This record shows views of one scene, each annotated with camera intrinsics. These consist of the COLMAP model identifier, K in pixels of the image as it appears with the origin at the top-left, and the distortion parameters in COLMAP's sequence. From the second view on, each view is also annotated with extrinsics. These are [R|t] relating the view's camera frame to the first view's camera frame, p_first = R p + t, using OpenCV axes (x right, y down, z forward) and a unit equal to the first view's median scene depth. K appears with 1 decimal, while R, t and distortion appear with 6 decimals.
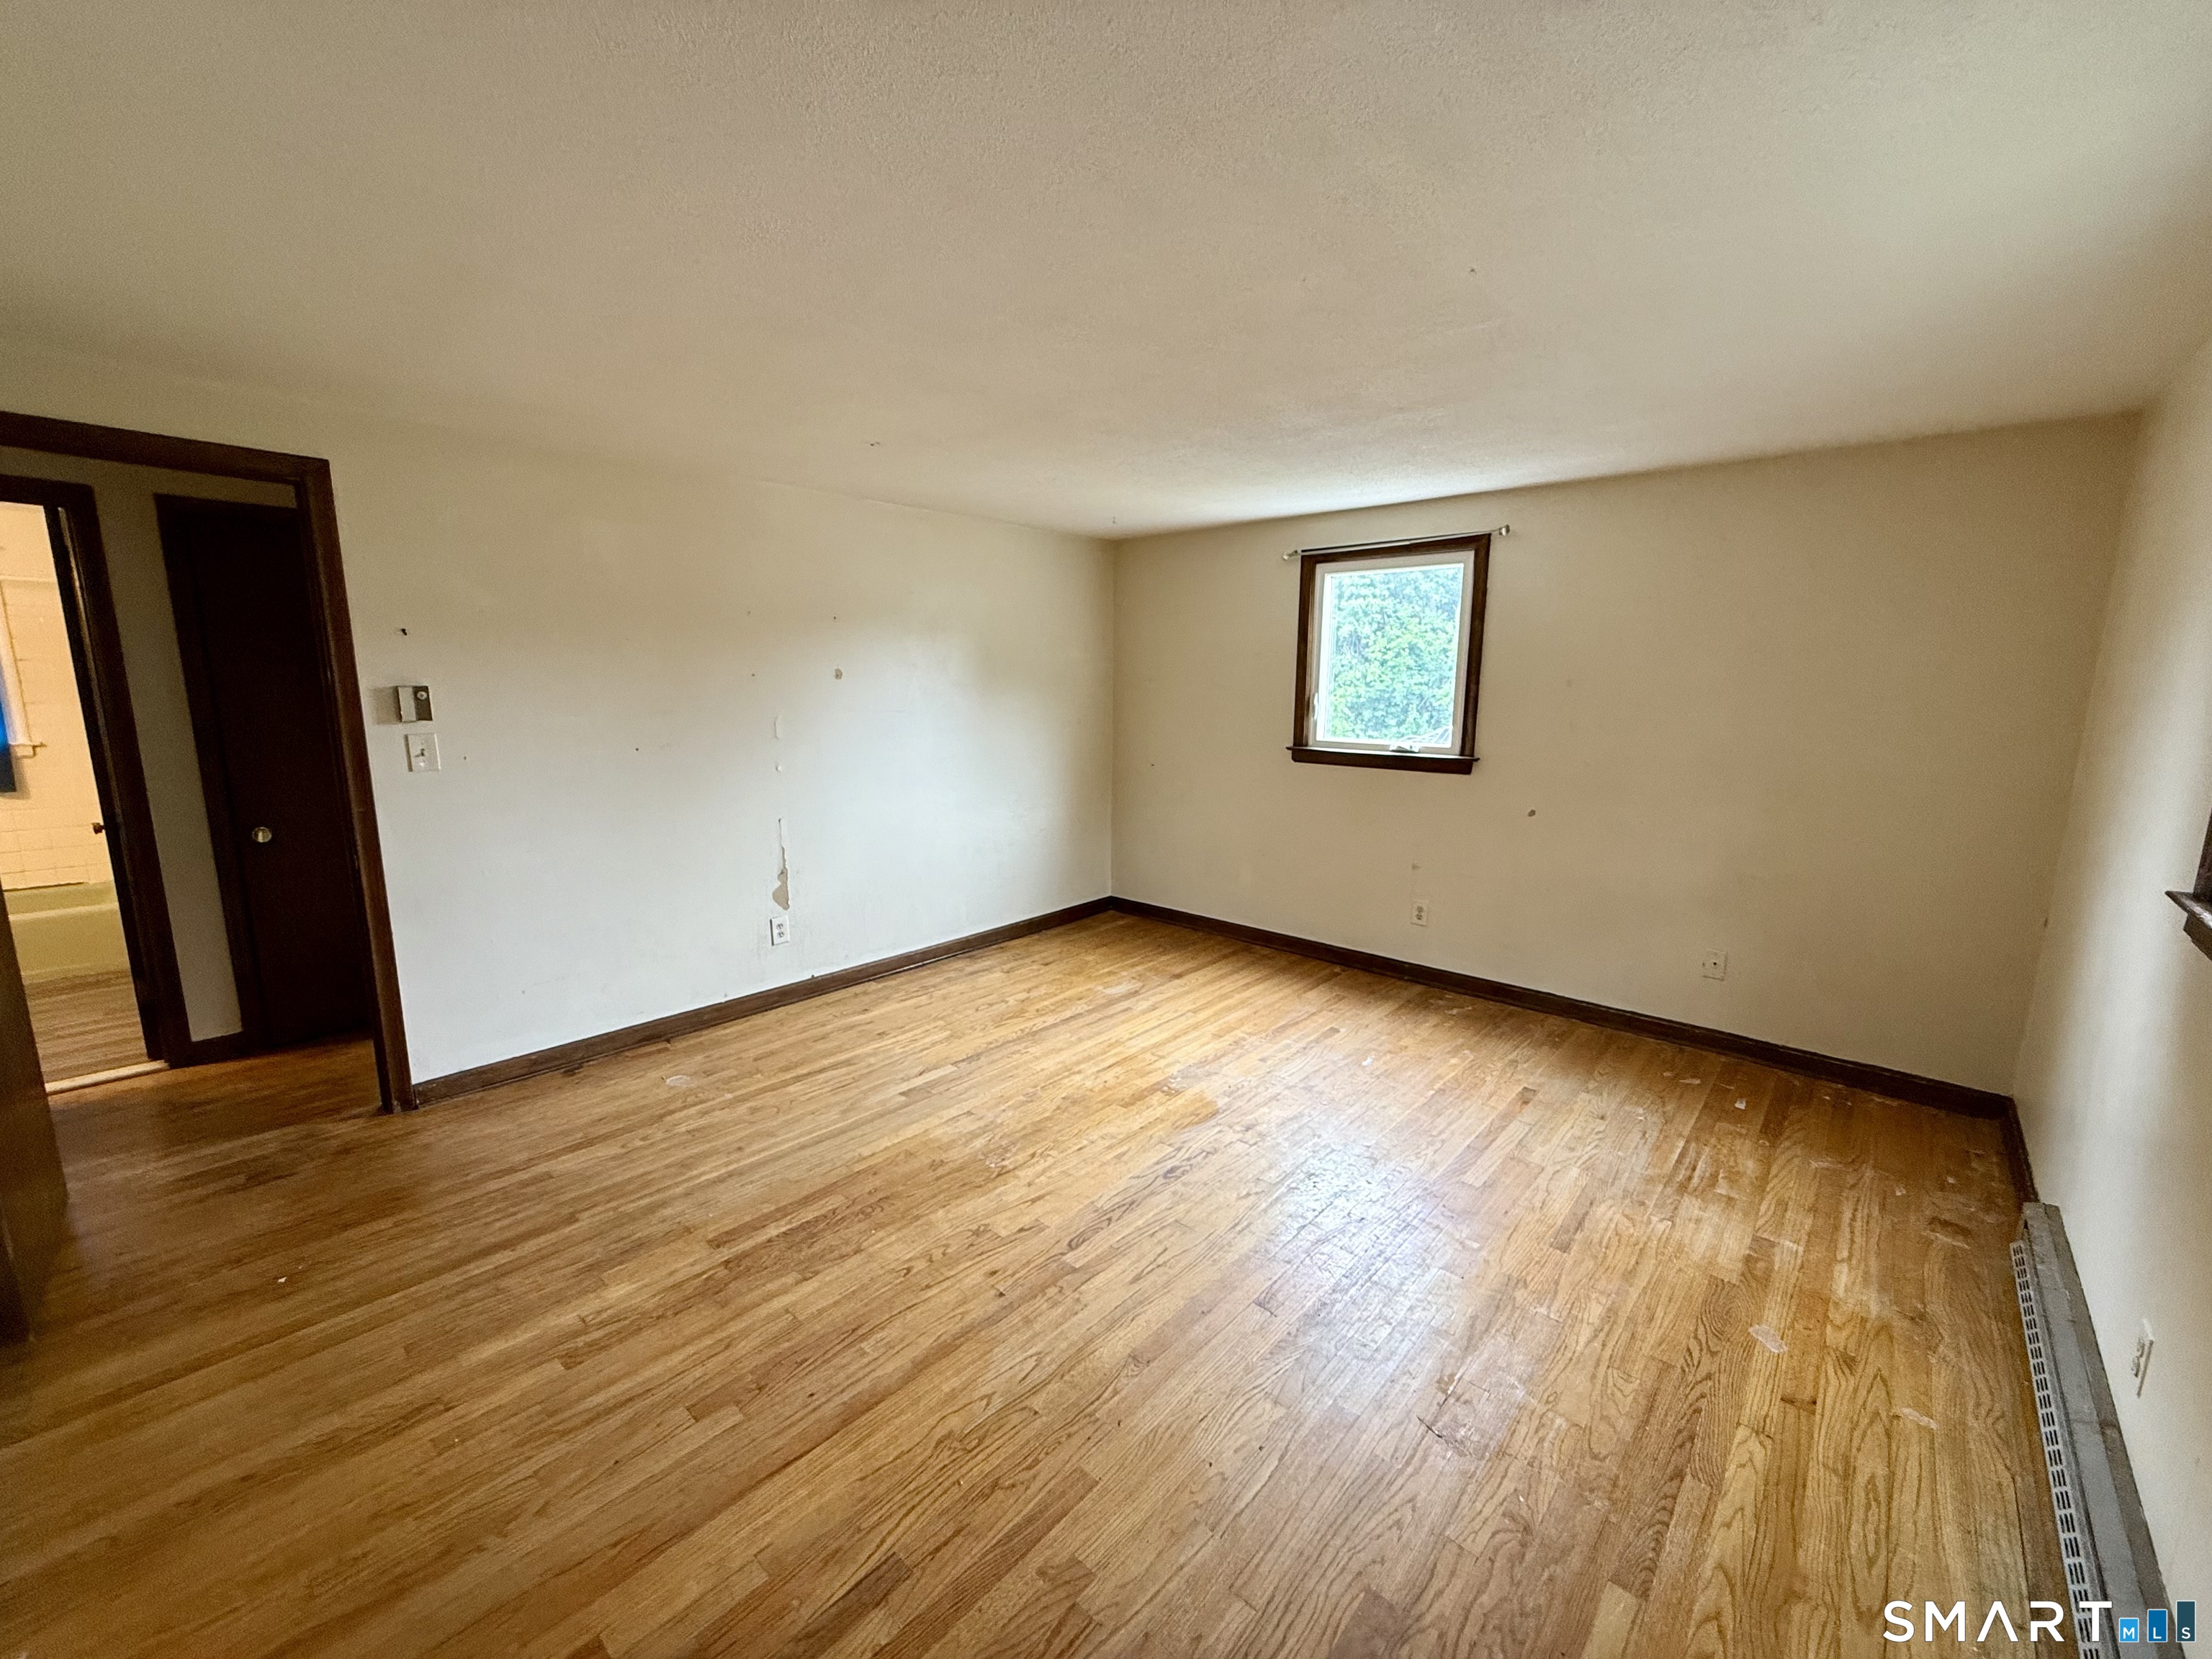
lens RADIAL K [[883.2, 0, 1102.3], [0, 883.2, 829.7], [0, 0, 1]] dist [-0.000425, 0.000232]
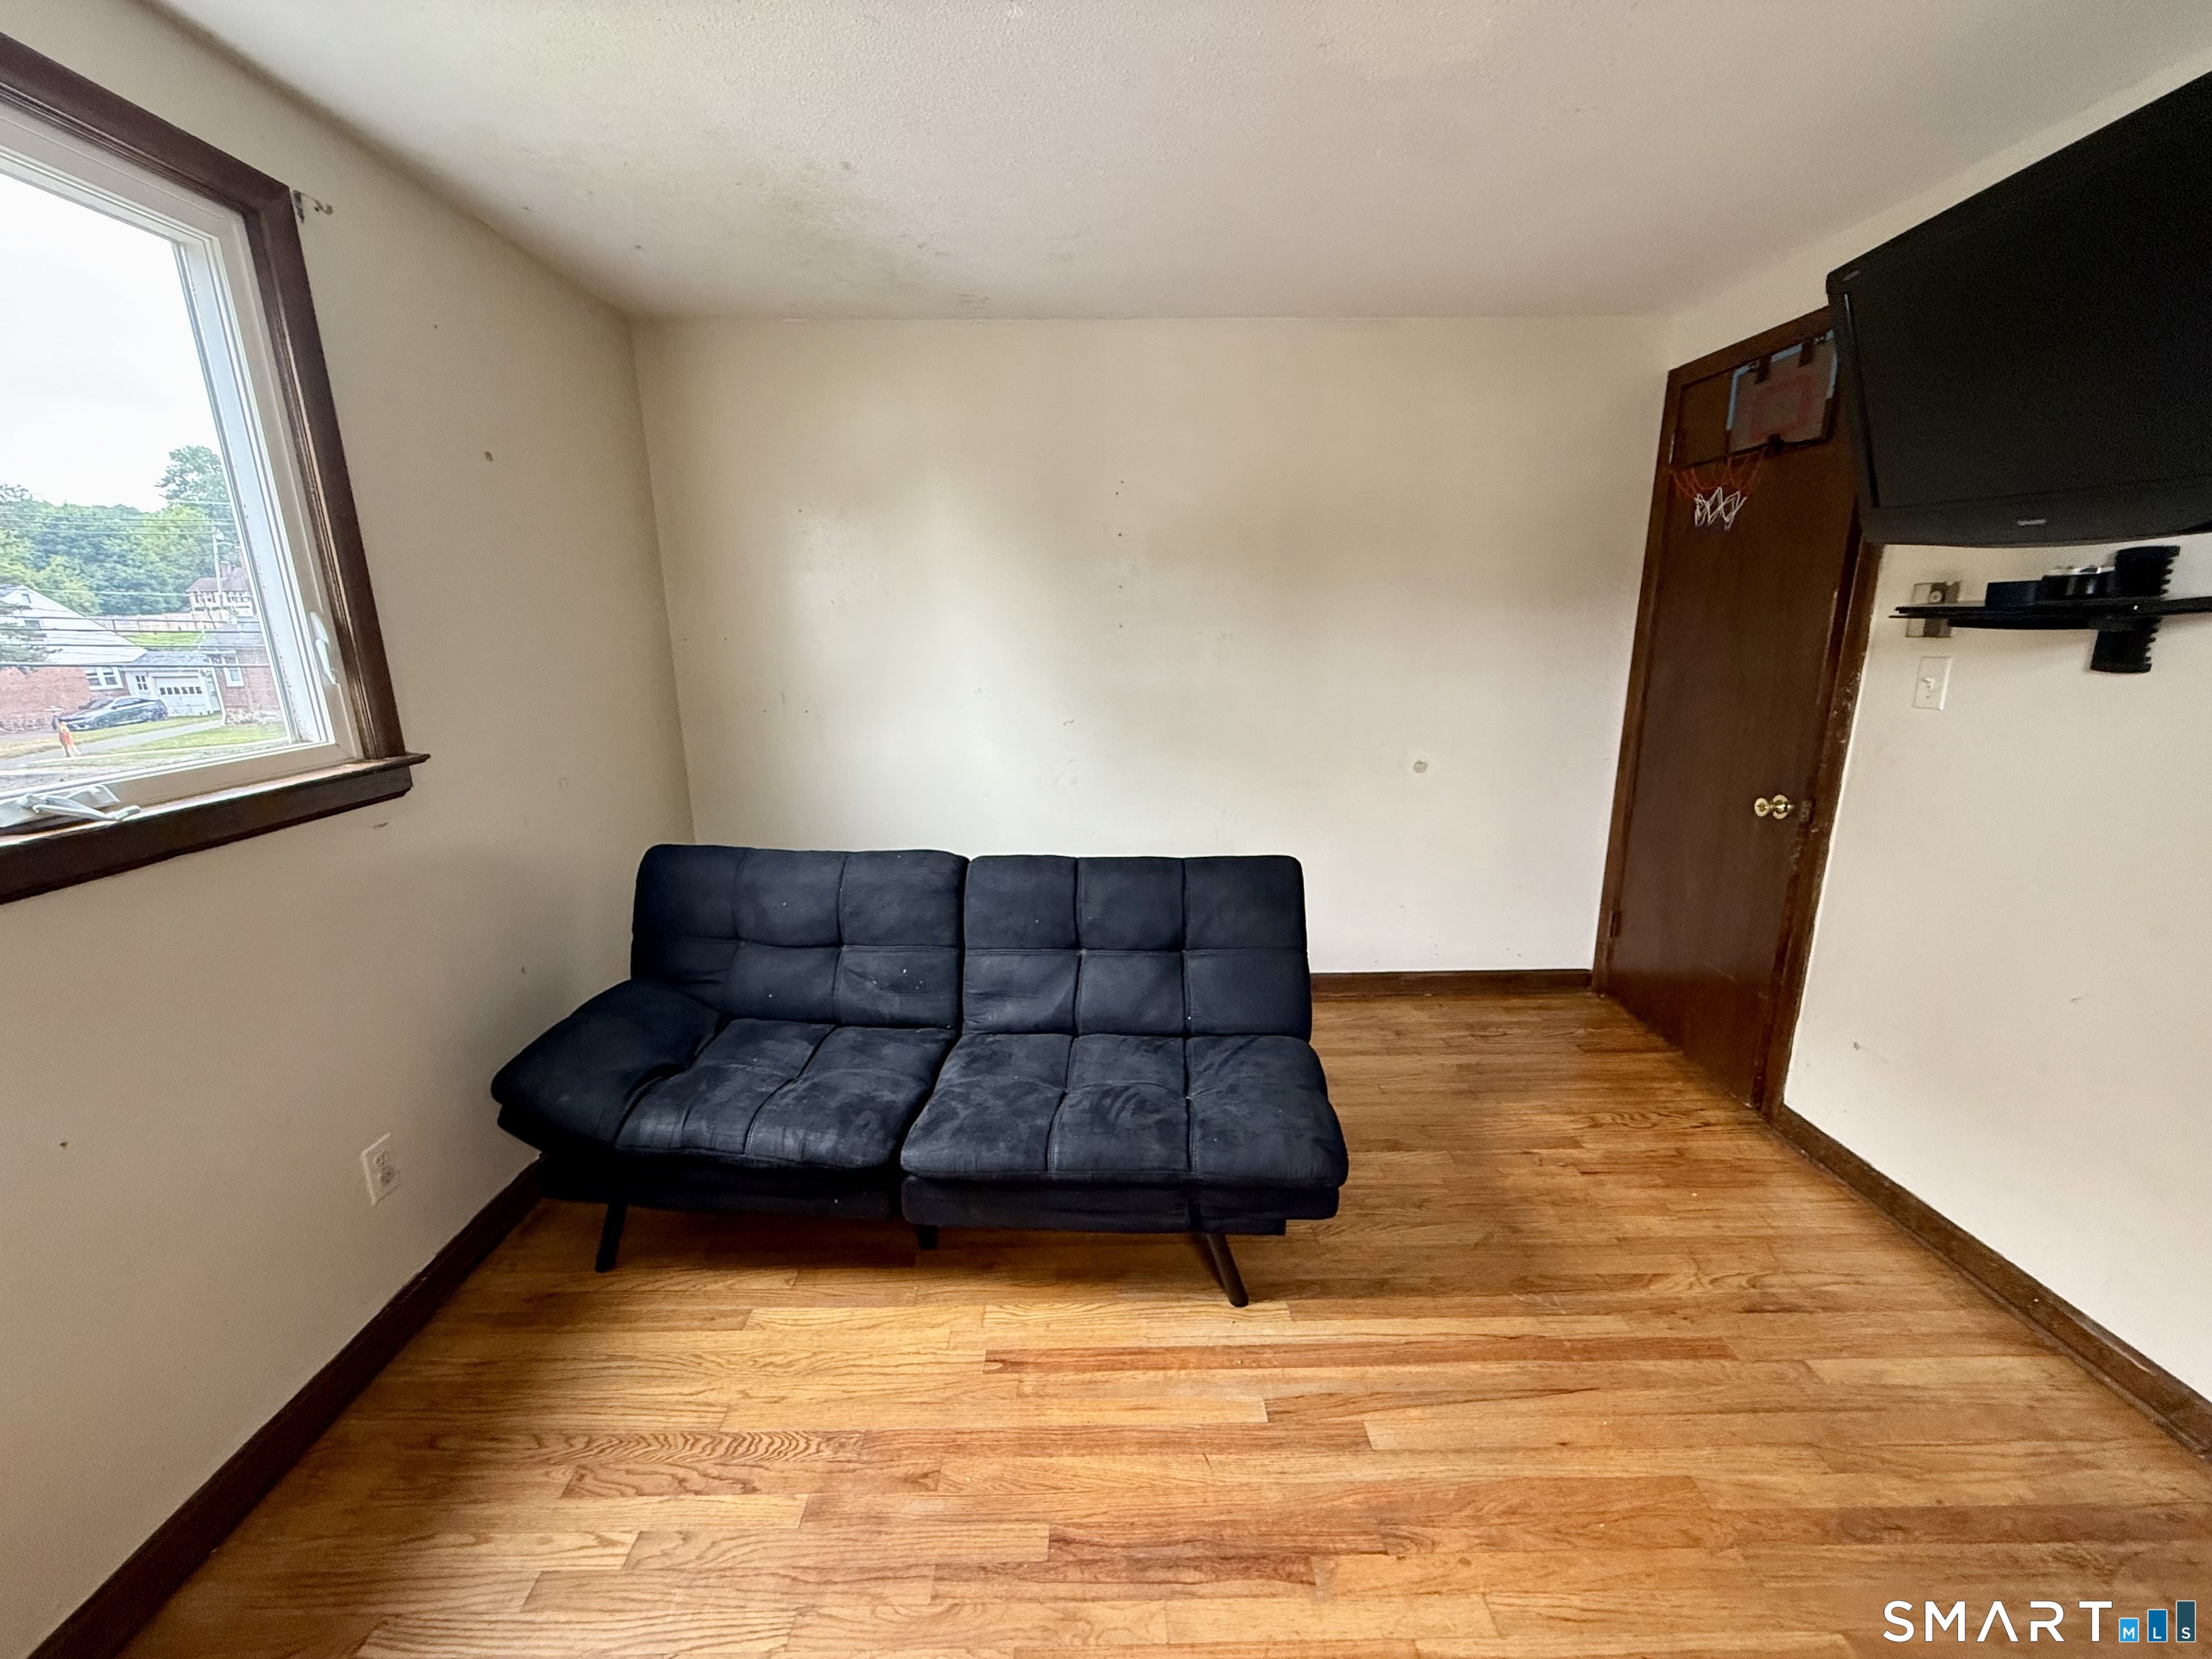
lens RADIAL K [[881.0, 0, 1102.2], [0, 881.0, 829.7], [0, 0, 1]] dist [-0.000117, 0.000228]
pose [[-0.676533, -0.173935, 0.715576, -0.134097], [0.130837, 0.927857, 0.349233, -0.156035], [-0.724696, 0.329892, -0.604969, 1.031799]]
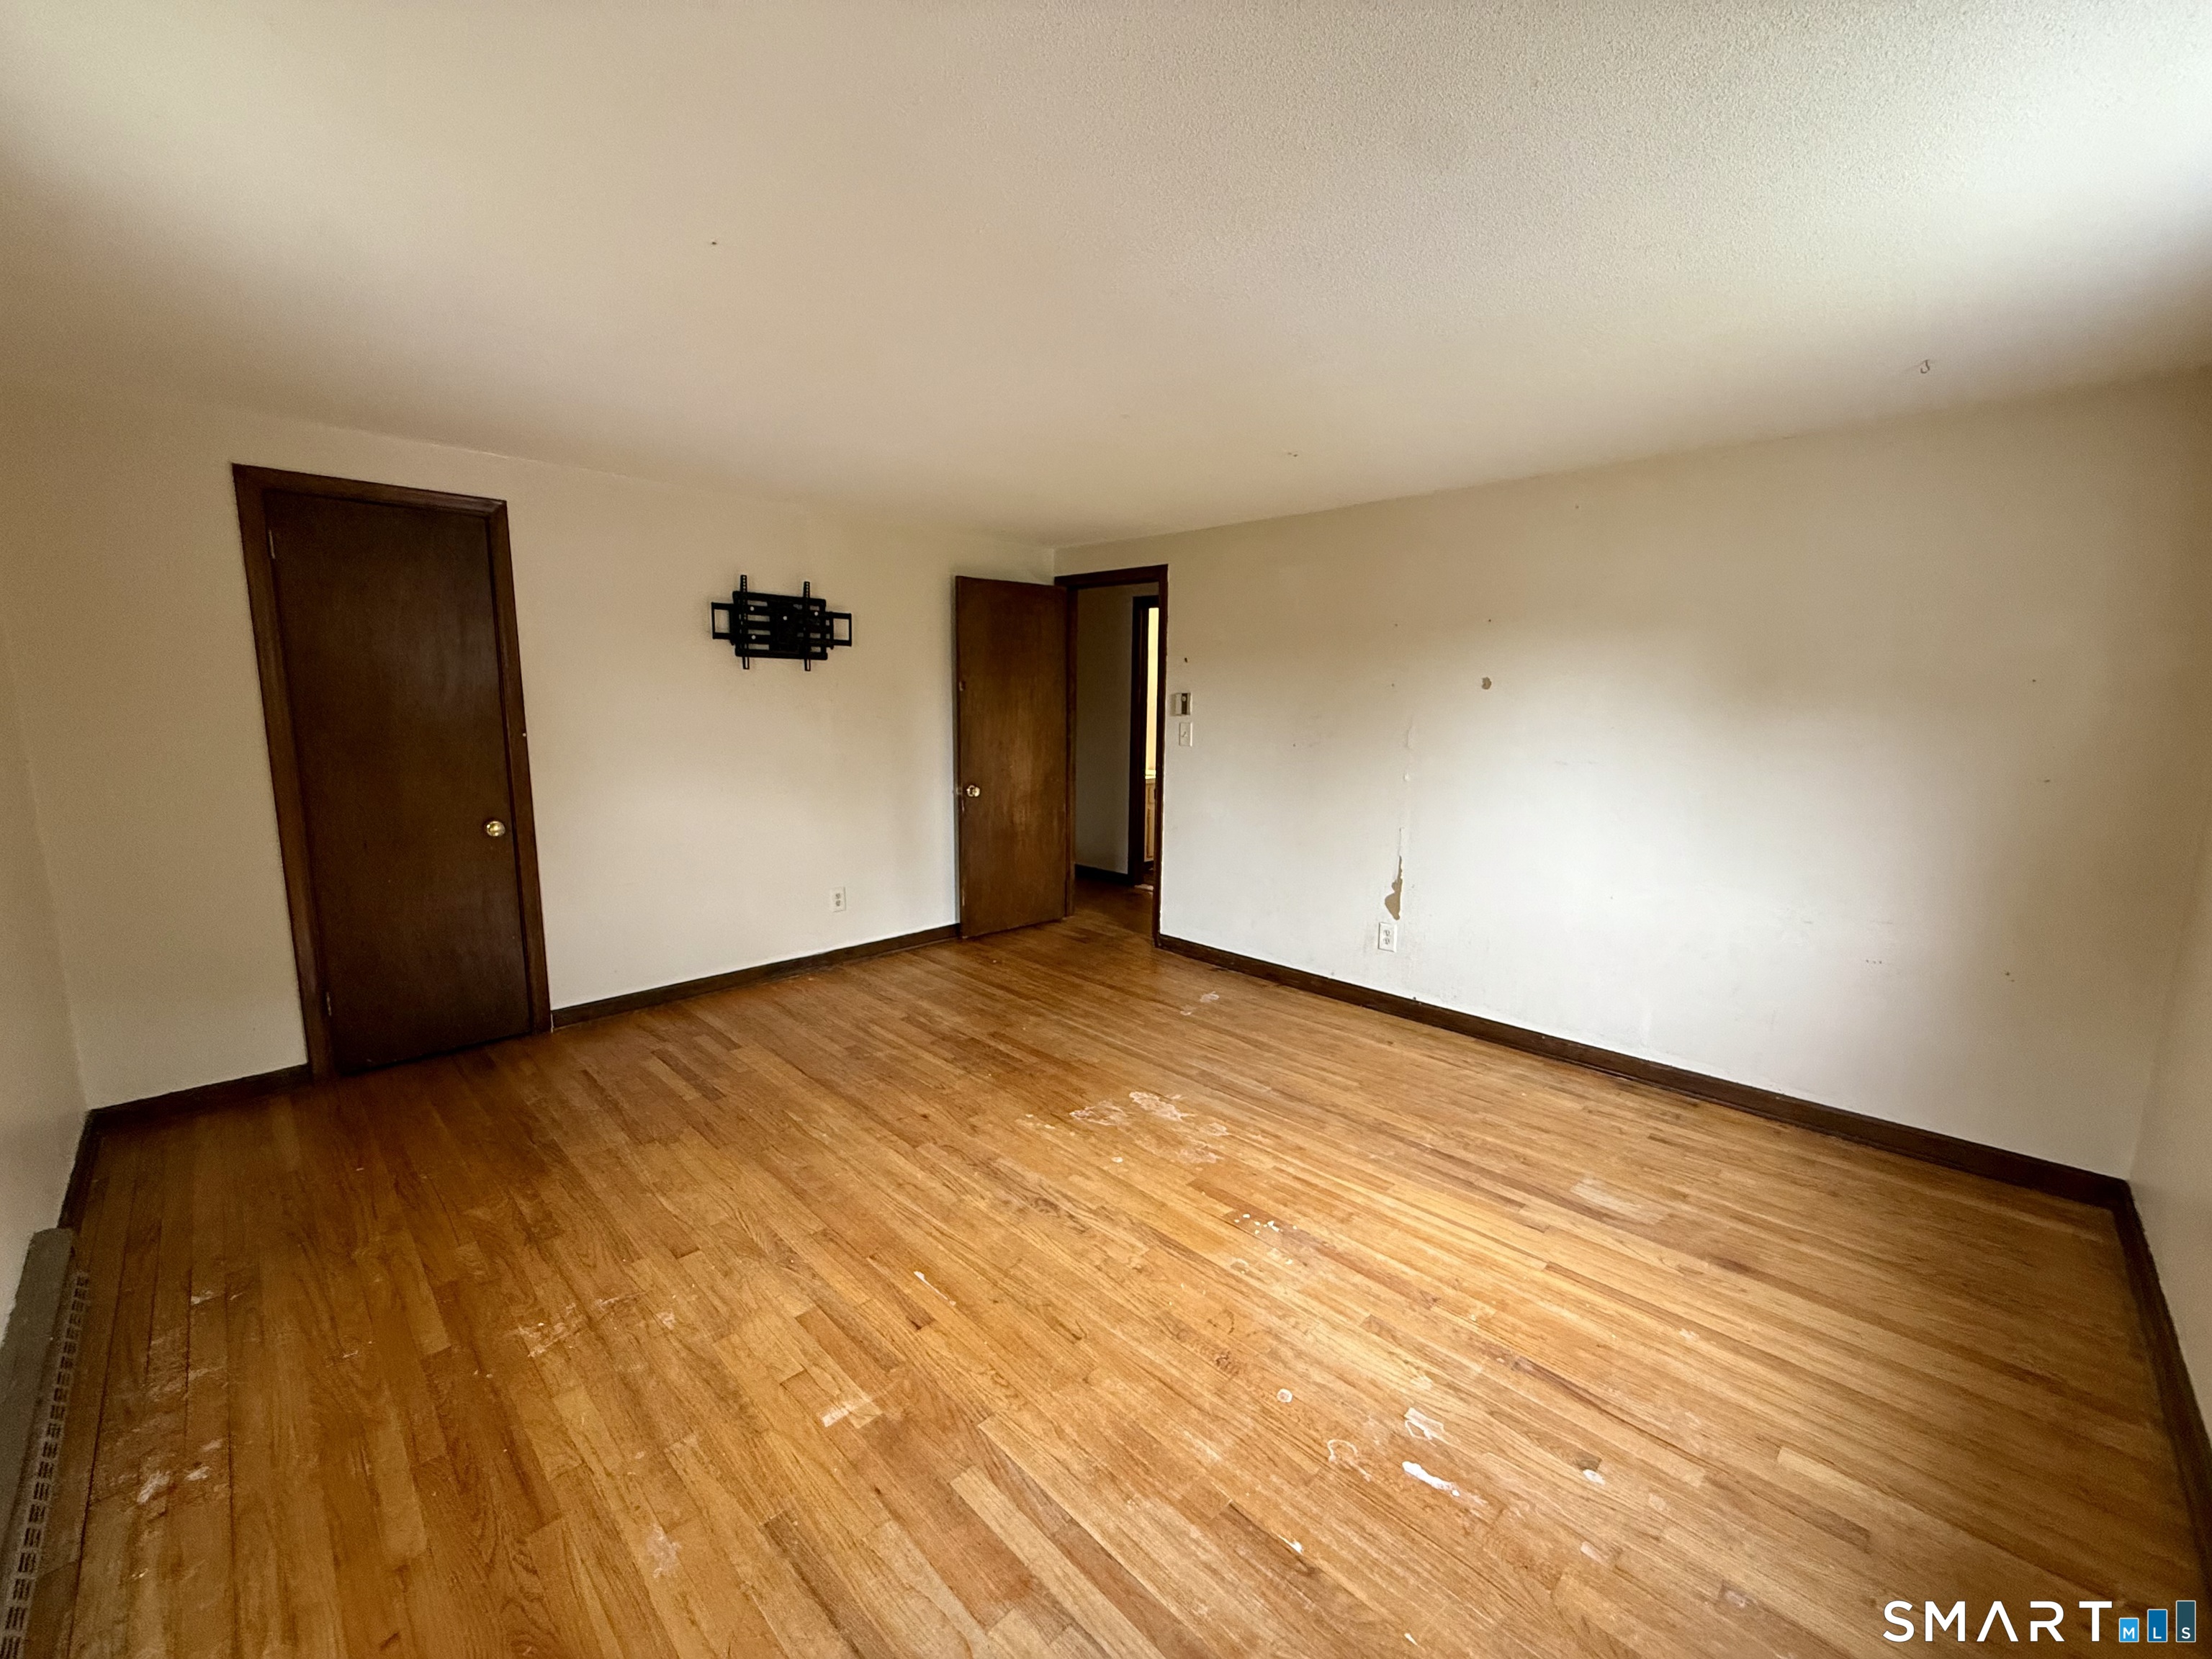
lens RADIAL K [[883.2, 0, 1102.3], [0, 883.2, 829.7], [0, 0, 1]] dist [-0.000425, 0.000232]
pose [[-0.047739, 0.142656, -0.988620, 0.625535], [-0.182590, 0.971826, 0.149049, -0.095628], [0.982029, 0.187628, -0.020346, 0.669037]]
